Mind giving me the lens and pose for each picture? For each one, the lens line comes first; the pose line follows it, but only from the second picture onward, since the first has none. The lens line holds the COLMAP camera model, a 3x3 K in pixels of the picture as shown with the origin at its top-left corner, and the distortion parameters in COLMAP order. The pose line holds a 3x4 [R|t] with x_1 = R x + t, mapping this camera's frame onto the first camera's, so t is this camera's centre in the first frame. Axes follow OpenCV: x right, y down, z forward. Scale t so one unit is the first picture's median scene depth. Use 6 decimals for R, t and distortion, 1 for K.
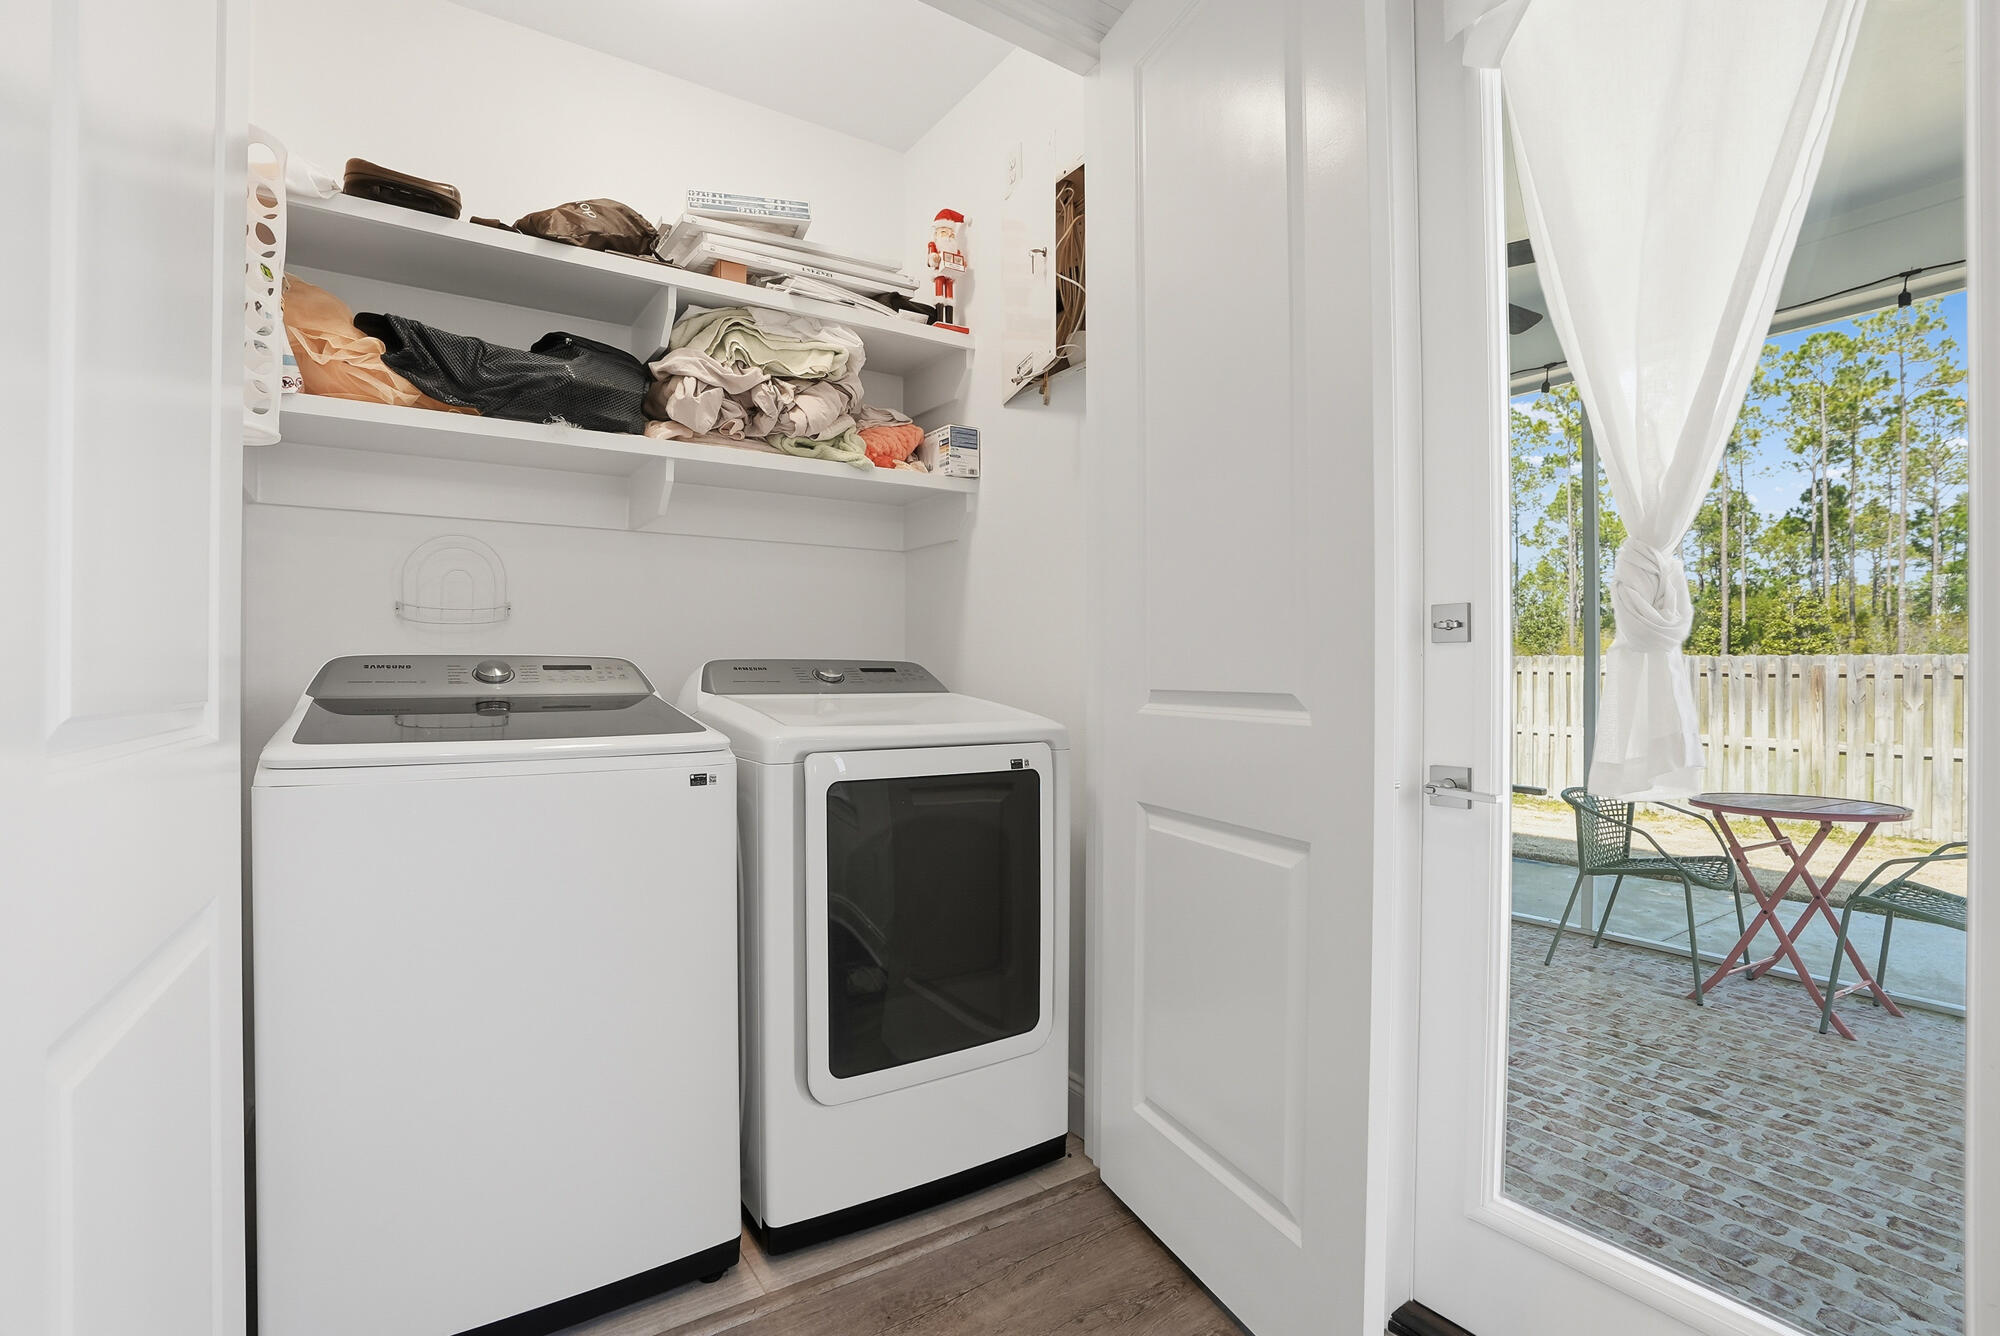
lens RADIAL K [[937.3, 0, 1002.5], [0, 937.3, 673.9], [0, 0, 1]] dist [-0.064647, 0.026582]
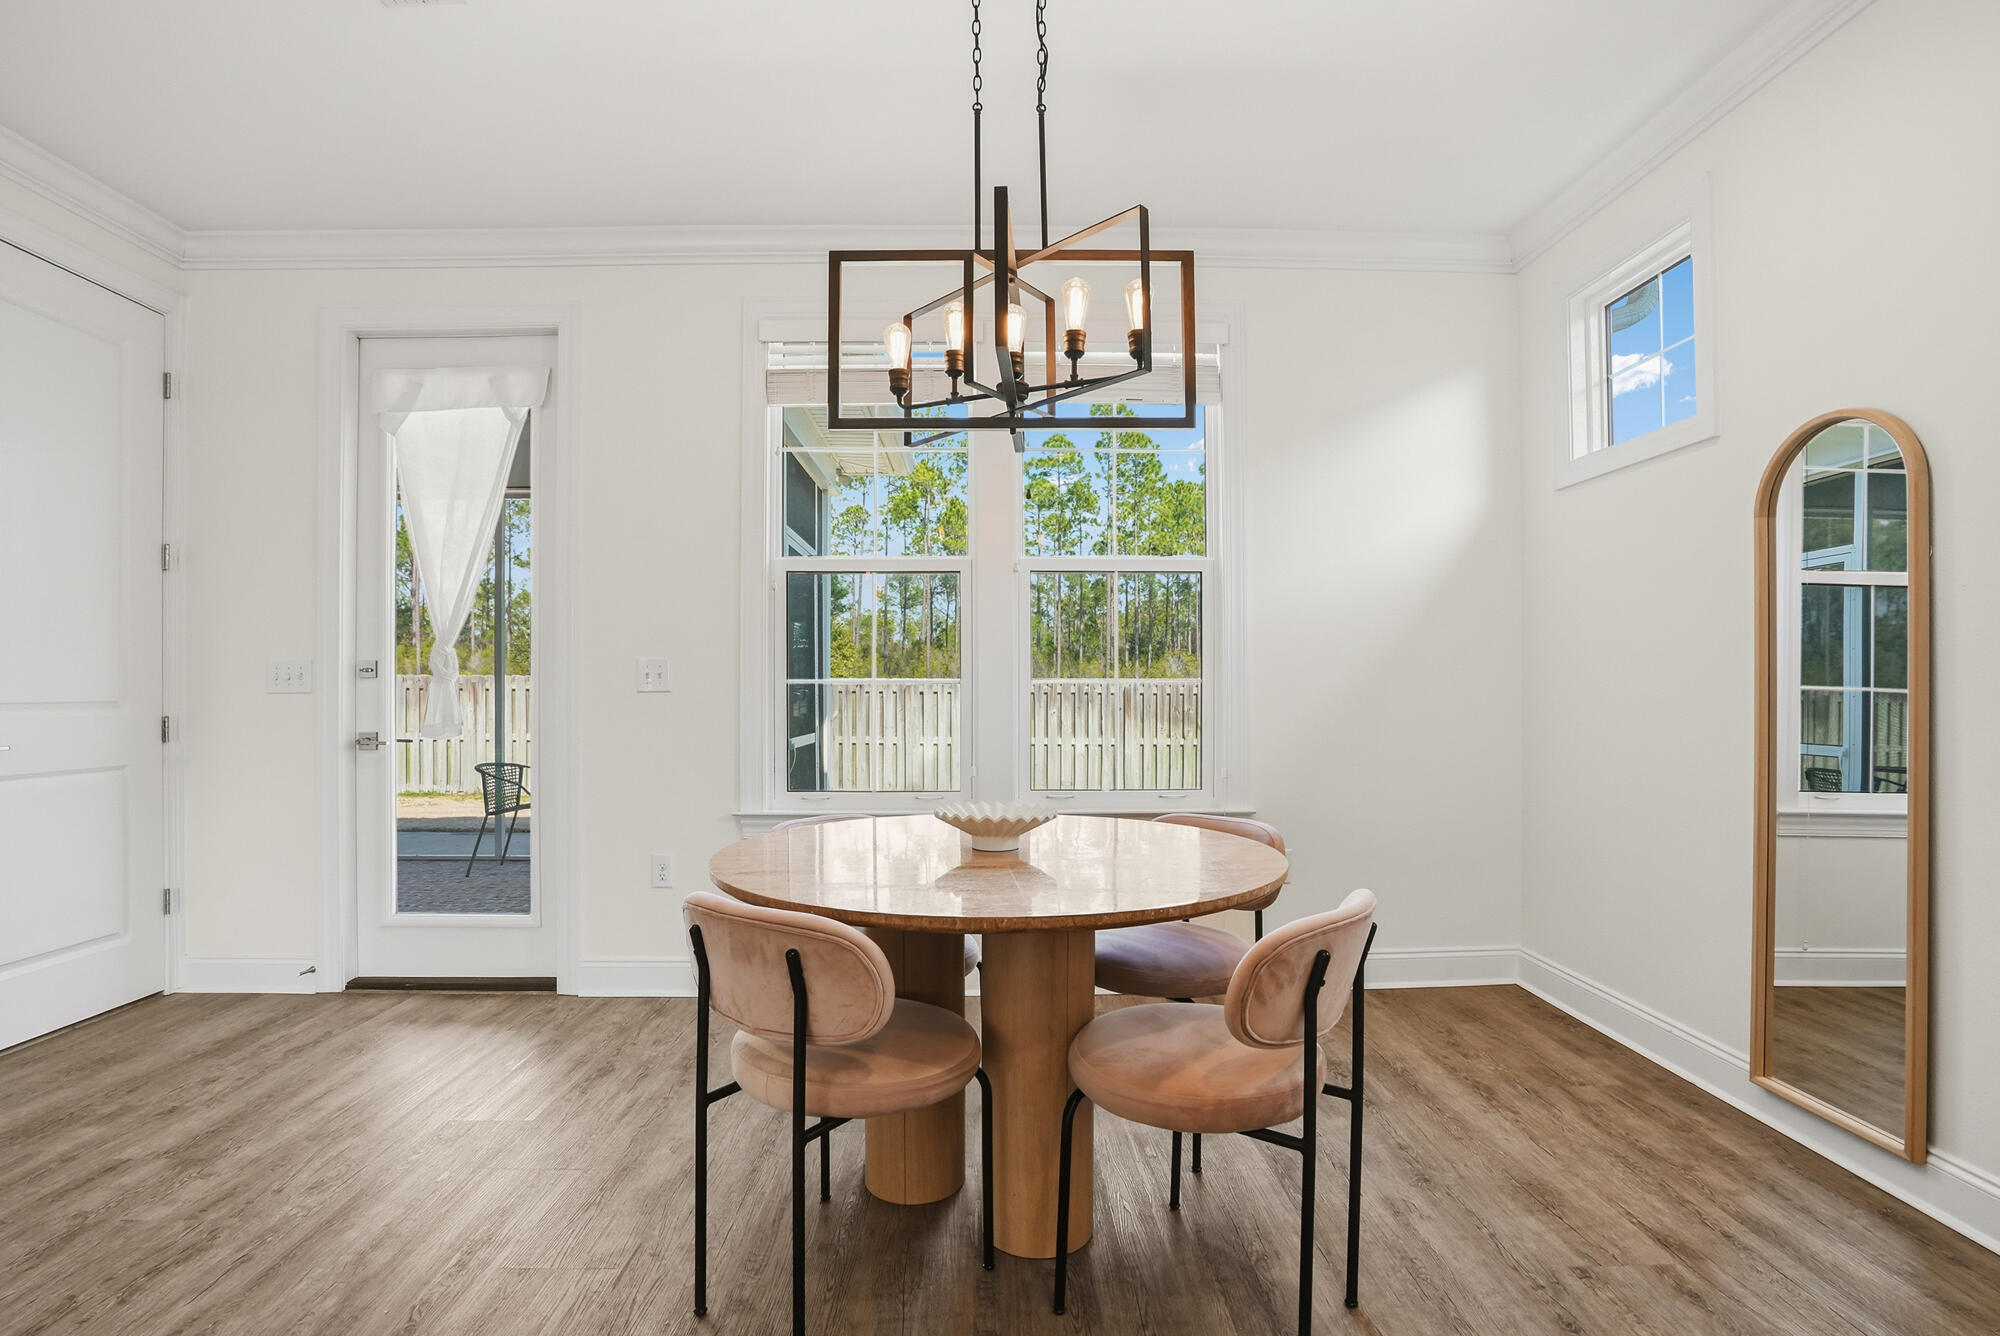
lens RADIAL K [[948.3, 0, 1002.1], [0, 948.3, 685.4], [0, 0, 1]] dist [-0.067236, 0.027293]
pose [[0.548407, 0.000669, 0.836211, -0.086494], [0.003069, 0.999991, -0.002812, -0.000619], [-0.836206, 0.004108, 0.548400, -0.239378]]
